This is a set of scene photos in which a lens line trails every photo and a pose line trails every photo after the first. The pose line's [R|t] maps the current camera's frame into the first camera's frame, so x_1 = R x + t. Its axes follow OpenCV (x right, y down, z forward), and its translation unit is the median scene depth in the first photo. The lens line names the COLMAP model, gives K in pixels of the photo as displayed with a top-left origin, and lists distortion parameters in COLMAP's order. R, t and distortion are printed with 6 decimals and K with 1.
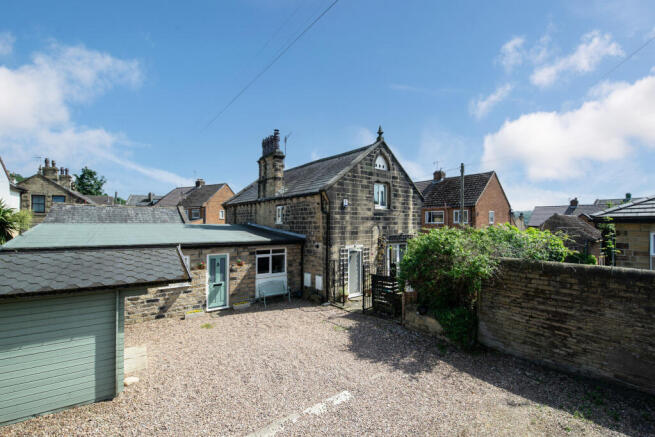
lens RADIAL K [[281.2, 0, 327.8], [0, 281.2, 219.8], [0, 0, 1]] dist [-0.000402, -0.000007]
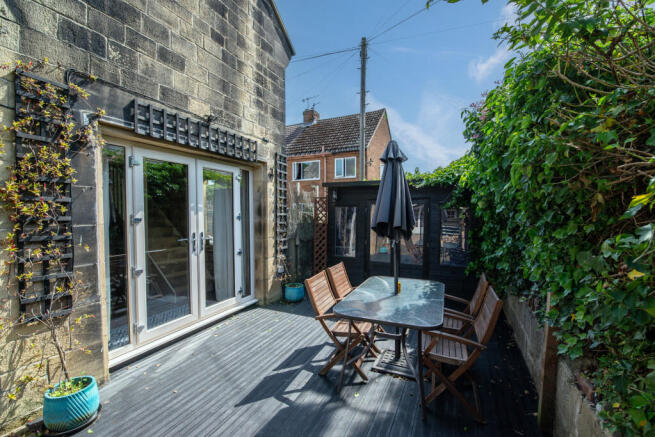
lens RADIAL K [[281.2, 0, 328.4], [0, 281.2, 219.2], [0, 0, 1]] dist [-0.000402, -0.000007]
pose [[0.892241, -0.015397, 0.451296, 0.233050], [-0.003013, 0.999193, 0.040046, 0.122148], [-0.451549, -0.037090, 0.891475, 0.693486]]
